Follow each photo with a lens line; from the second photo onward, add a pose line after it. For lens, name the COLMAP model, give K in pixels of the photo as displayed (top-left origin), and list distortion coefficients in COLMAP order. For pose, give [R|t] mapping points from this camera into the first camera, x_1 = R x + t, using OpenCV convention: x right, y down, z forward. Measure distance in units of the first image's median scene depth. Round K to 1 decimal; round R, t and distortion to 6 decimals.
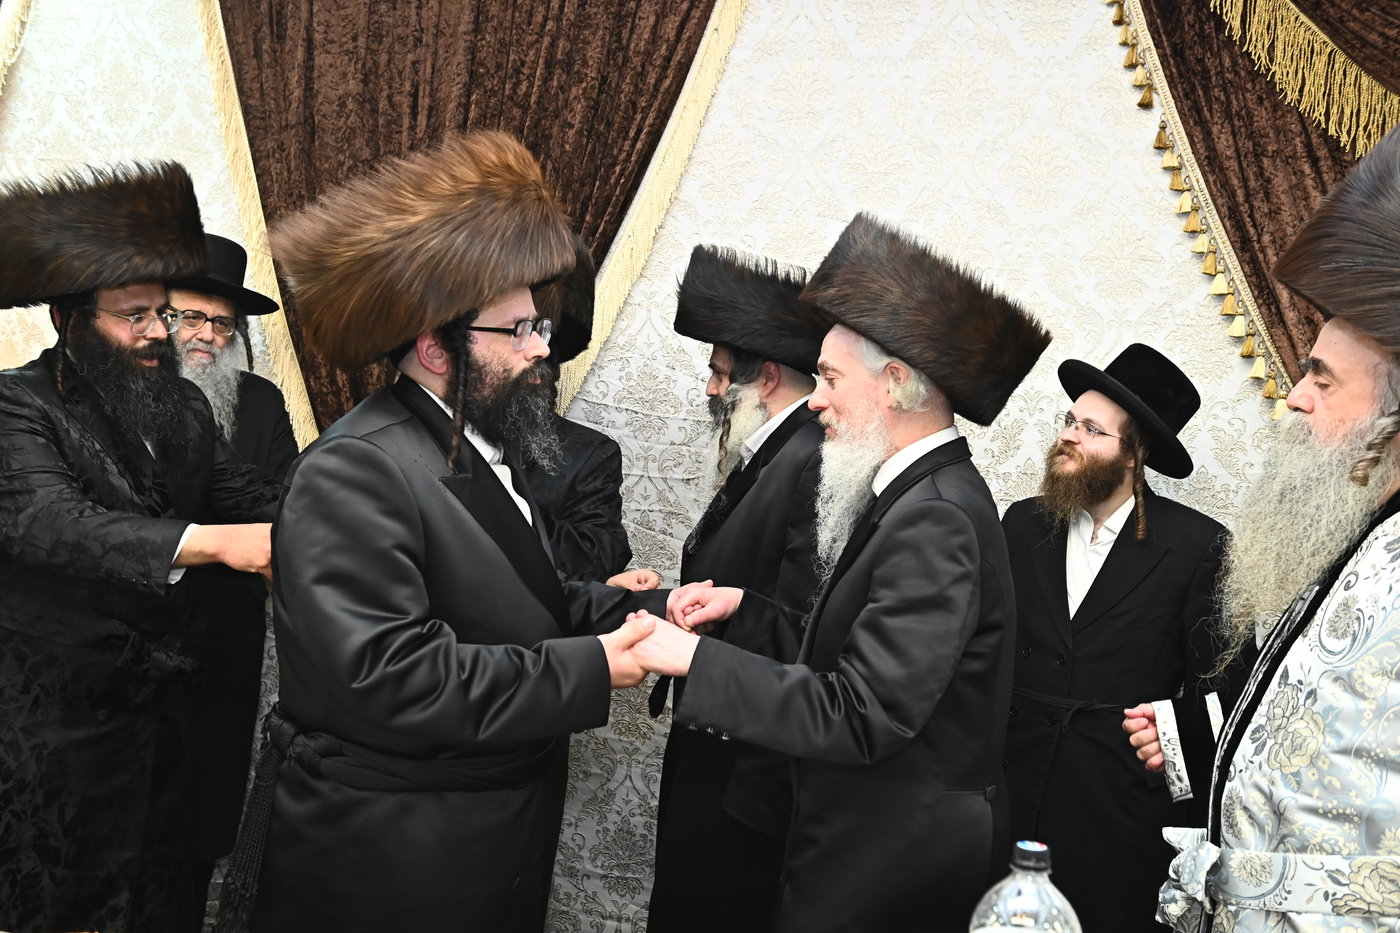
lens RADIAL K [[1462.9, 0, 700.0], [0, 1462.9, 466.5], [0, 0, 1]] dist [0.065670, 0.021844]
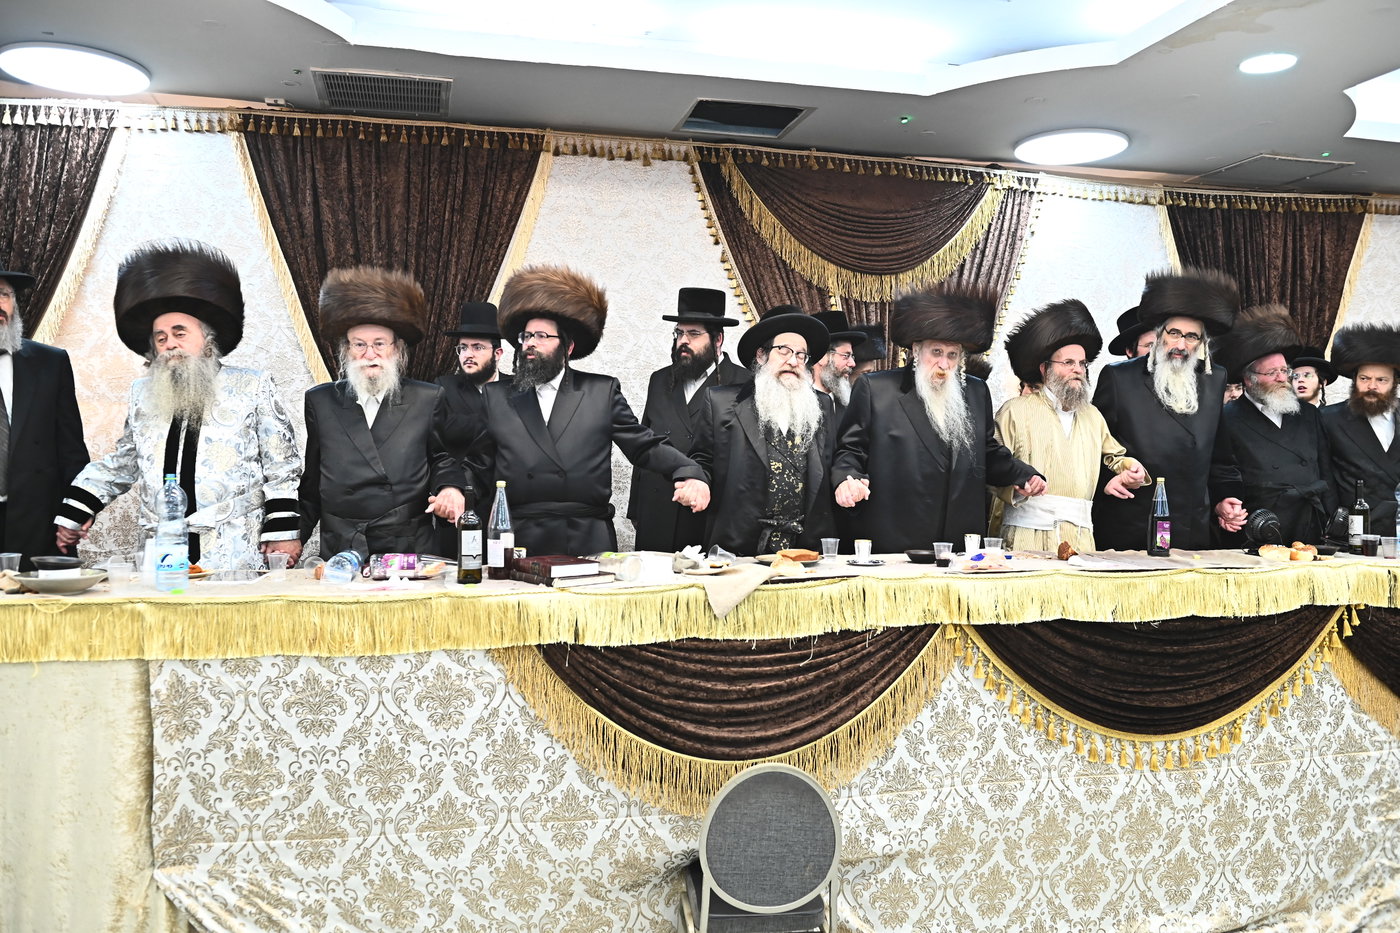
lens RADIAL K [[1093.7, 0, 705.5], [0, 1093.7, 465.5], [0, 0, 1]] dist [-0.020137, -0.005305]
pose [[0.848476, -0.089411, 0.521627, -0.635250], [0.059842, 0.995513, 0.073301, -0.009143], [-0.525840, -0.030979, 0.850019, -0.501349]]
